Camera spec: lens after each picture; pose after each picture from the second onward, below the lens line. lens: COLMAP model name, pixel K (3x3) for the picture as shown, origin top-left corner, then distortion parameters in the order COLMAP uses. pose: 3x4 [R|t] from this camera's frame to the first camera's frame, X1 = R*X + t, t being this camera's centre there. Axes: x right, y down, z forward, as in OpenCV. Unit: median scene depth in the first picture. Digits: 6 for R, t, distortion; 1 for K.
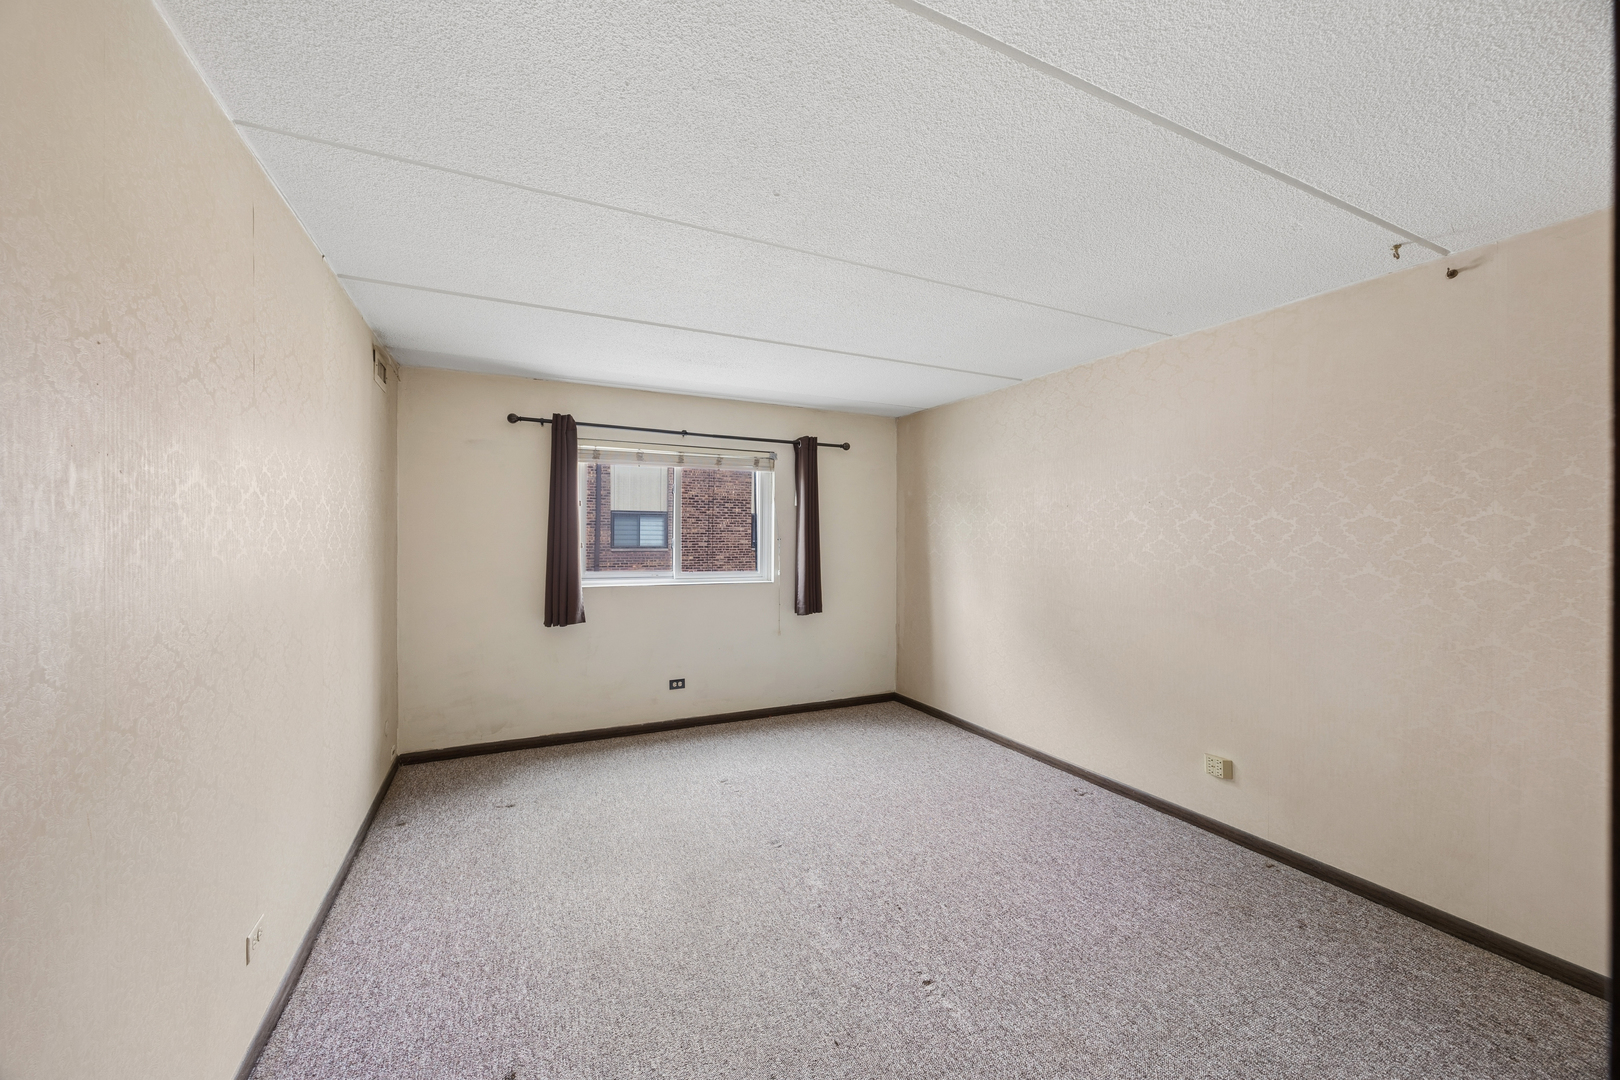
lens RADIAL K [[620.8, 0, 808.3], [0, 620.8, 531.4], [0, 0, 1]] dist [-0.001201, -0.000041]
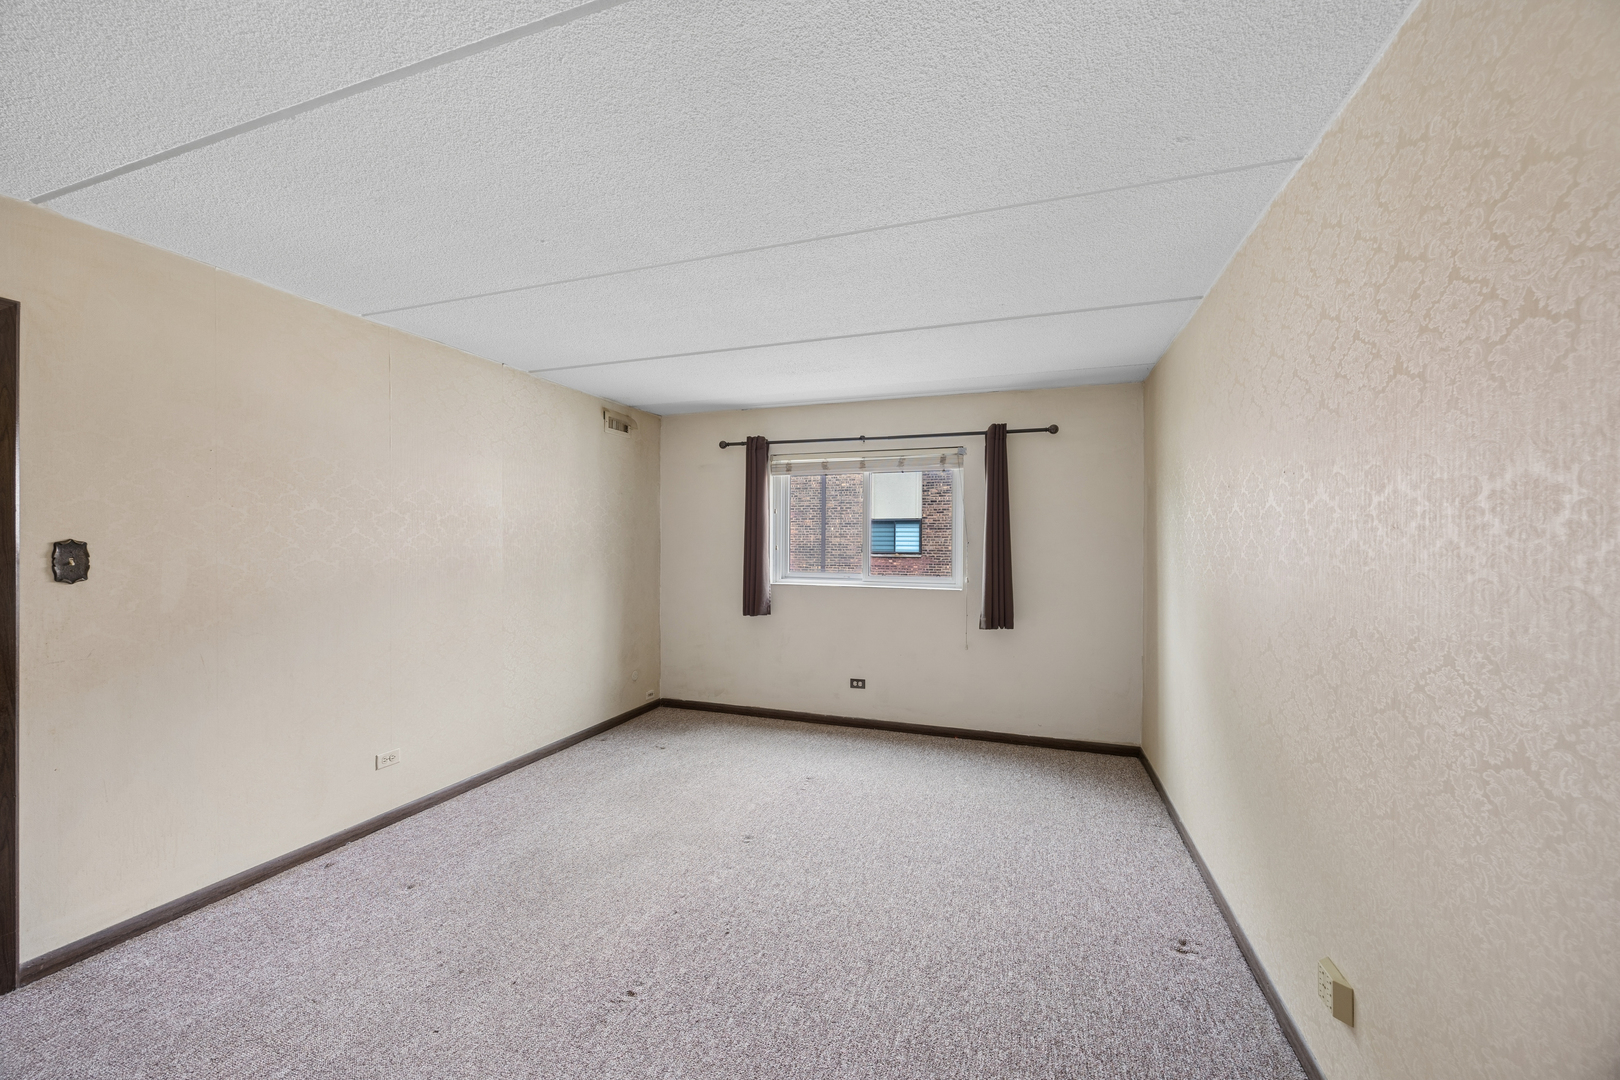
lens RADIAL K [[619.7, 0, 810.0], [0, 619.7, 540.0], [0, 0, 1]] dist [-0.001956, -0.000023]
pose [[0.701181, -0.003698, -0.712974, 0.496795], [0.005063, 0.999987, -0.000207, 0.008539], [0.712965, -0.003465, 0.701191, 0.240086]]
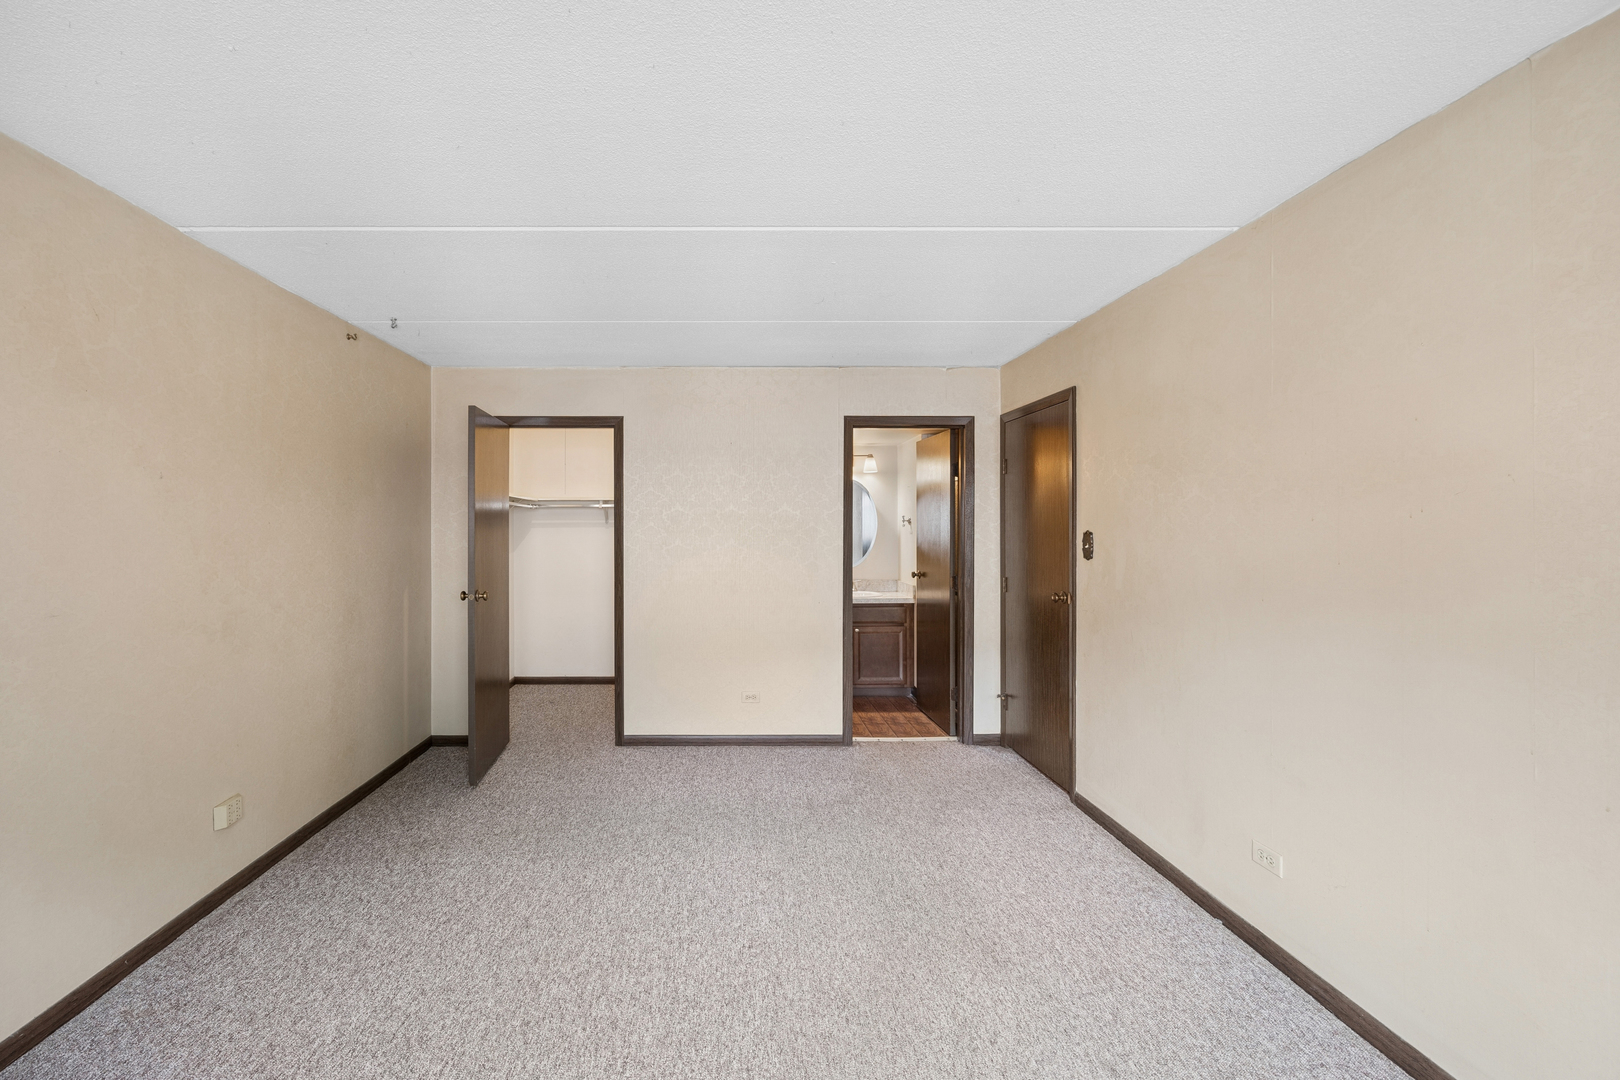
lens RADIAL K [[619.7, 0, 810.0], [0, 619.7, 540.0], [0, 0, 1]] dist [-0.001956, -0.000023]
pose [[-0.949742, -0.004971, 0.312994, -0.181278], [-0.005094, 0.999987, 0.000424, 0.025420], [-0.312993, -0.001192, -0.949755, 1.004475]]
